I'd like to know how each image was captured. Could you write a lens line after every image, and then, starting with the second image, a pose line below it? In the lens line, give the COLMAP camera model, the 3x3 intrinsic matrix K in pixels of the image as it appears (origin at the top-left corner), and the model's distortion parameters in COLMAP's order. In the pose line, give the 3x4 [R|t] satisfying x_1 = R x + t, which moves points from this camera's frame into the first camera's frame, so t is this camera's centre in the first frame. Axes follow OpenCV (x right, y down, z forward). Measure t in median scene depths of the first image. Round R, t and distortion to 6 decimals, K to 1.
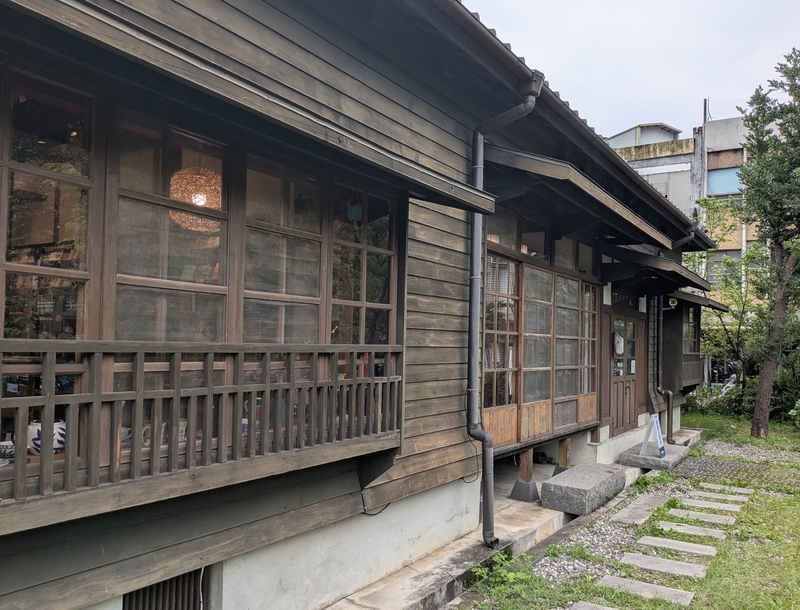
lens RADIAL K [[651.9, 0, 399.7], [0, 651.9, 304.3], [0, 0, 1]] dist [0.009439, 0.004113]
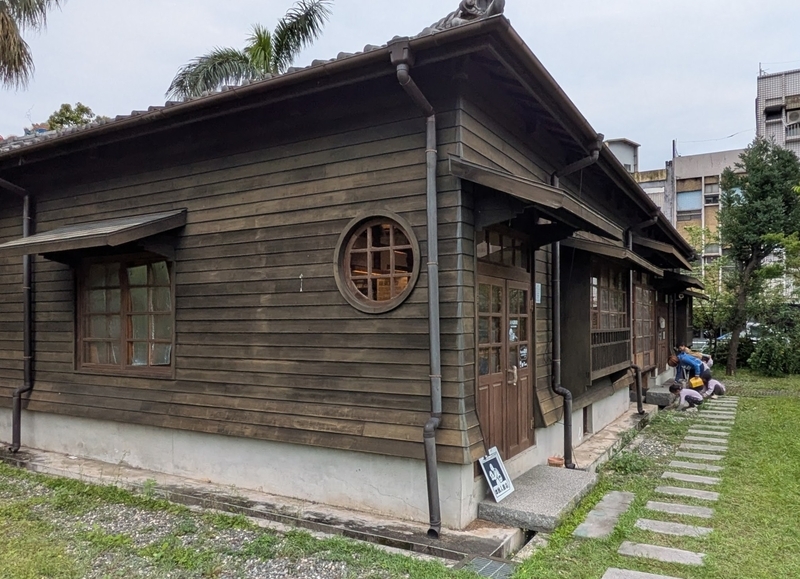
lens RADIAL K [[603.0, 0, 400.3], [0, 603.0, 293.8], [0, 0, 1]] dist [-0.005884, -0.001591]
pose [[0.998246, -0.022575, 0.054738, -0.364742], [0.021743, 0.999640, 0.015736, -0.046749], [-0.055073, -0.014518, 0.998377, -0.473722]]
